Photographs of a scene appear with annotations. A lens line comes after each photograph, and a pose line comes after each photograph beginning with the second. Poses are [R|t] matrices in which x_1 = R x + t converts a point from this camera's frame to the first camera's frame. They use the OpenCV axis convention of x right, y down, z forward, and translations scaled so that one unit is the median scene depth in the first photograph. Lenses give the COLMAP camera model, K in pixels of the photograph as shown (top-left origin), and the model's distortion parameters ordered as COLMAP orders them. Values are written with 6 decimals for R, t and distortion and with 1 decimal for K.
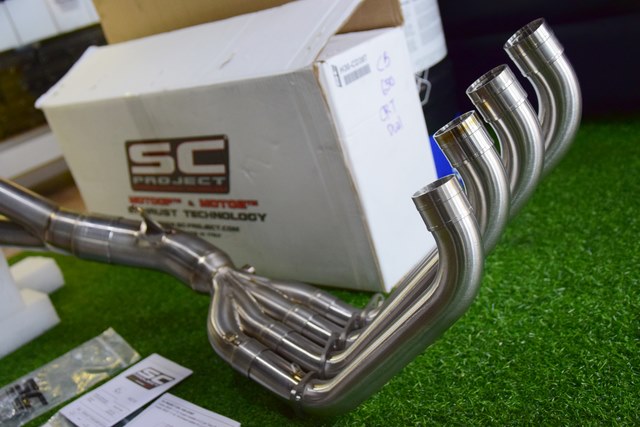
lens RADIAL K [[656.5, 0, 320.0], [0, 656.5, 213.5], [0, 0, 1]] dist [-0.022136, -0.011297]
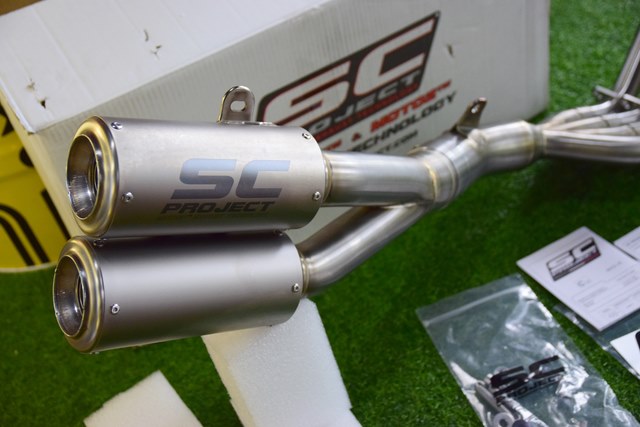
lens RADIAL K [[763.9, 0, 320.0], [0, 763.9, 213.5], [0, 0, 1]] dist [0.008766, 0.056603]
pose [[0.367042, -0.414622, 0.832688, -1.071494], [0.444497, 0.864529, 0.234546, -0.179898], [-0.817131, 0.284039, 0.501617, 0.630122]]
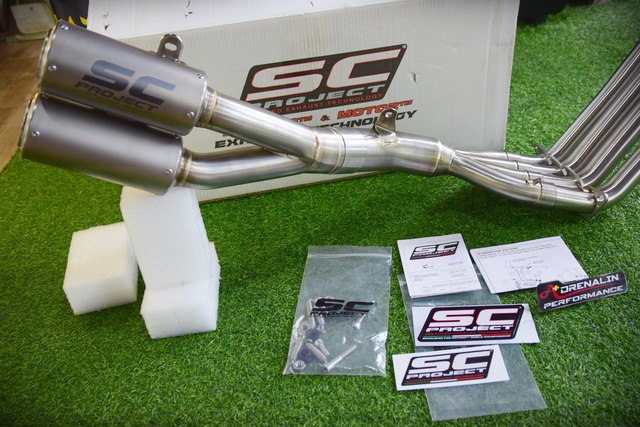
lens RADIAL K [[632.1, 0, 320.0], [0, 632.1, 213.5], [0, 0, 1]] dist [-0.026591, 0.011819]
pose [[0.682665, -0.235071, 0.691889, -1.009529], [0.186662, 0.971529, 0.145905, -0.016606], [-0.706488, 0.029545, 0.707108, 0.287618]]
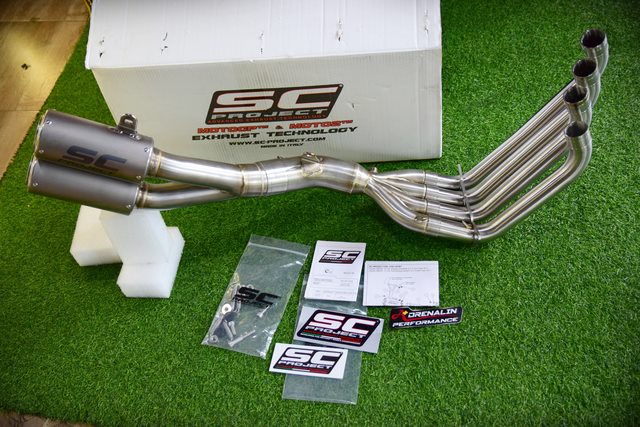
lens RADIAL K [[699.2, 0, 320.0], [0, 699.2, 213.5], [0, 0, 1]] dist [-0.011522, -0.003710]
pose [[0.812629, -0.332093, 0.478903, -0.901706], [0.125318, 0.902107, 0.412915, -0.449479], [-0.569148, -0.275532, 0.774695, -0.187769]]
